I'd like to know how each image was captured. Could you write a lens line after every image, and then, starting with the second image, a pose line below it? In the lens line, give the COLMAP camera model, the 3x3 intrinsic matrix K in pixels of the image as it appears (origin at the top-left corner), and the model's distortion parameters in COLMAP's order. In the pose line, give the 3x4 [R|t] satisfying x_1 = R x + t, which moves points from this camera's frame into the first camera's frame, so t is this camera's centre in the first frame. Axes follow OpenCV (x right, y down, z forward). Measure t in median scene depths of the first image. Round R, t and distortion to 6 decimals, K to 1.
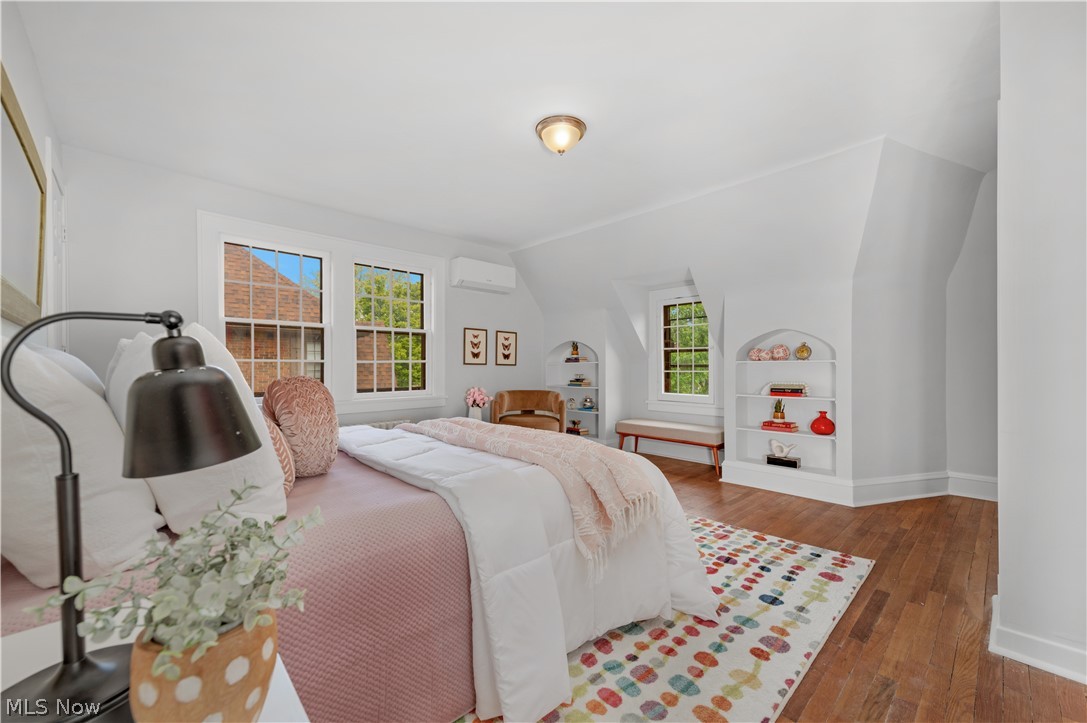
lens RADIAL K [[430.9, 0, 560.4], [0, 430.9, 362.2], [0, 0, 1]] dist [0.011770, -0.000148]
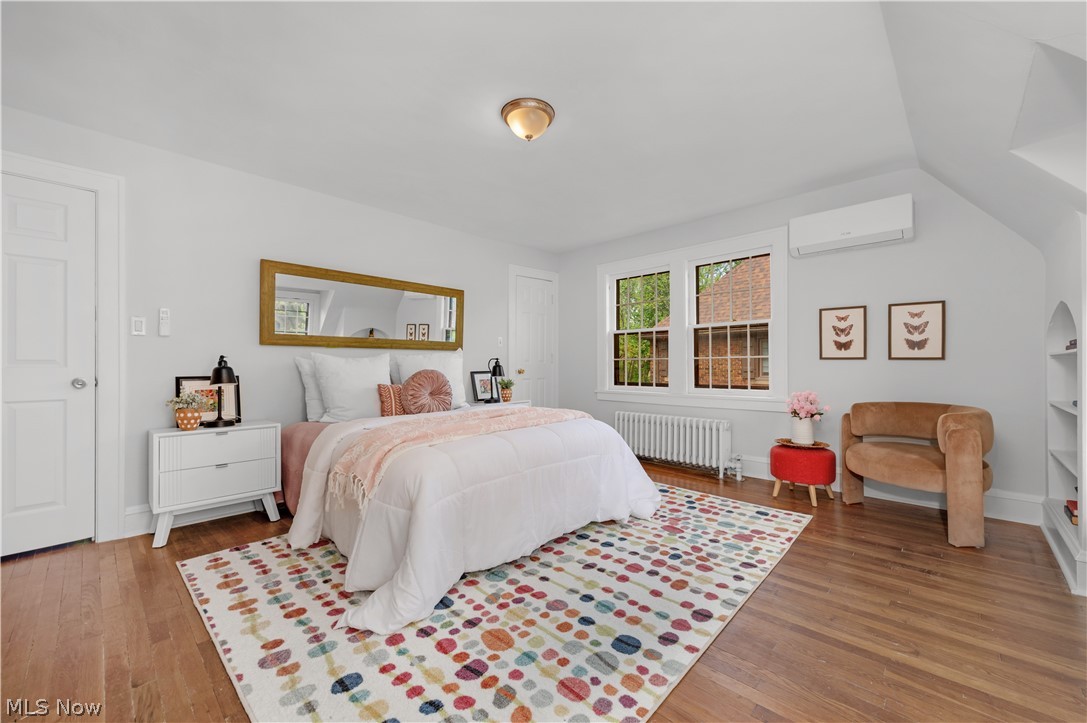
lens RADIAL K [[430.9, 0, 560.4], [0, 430.9, 362.2], [0, 0, 1]] dist [0.011770, -0.000148]
pose [[0.049808, -0.003450, -0.998753, 1.022084], [0.018372, 0.999828, -0.002537, 0.008145], [0.998590, -0.018222, 0.049863, 1.095916]]
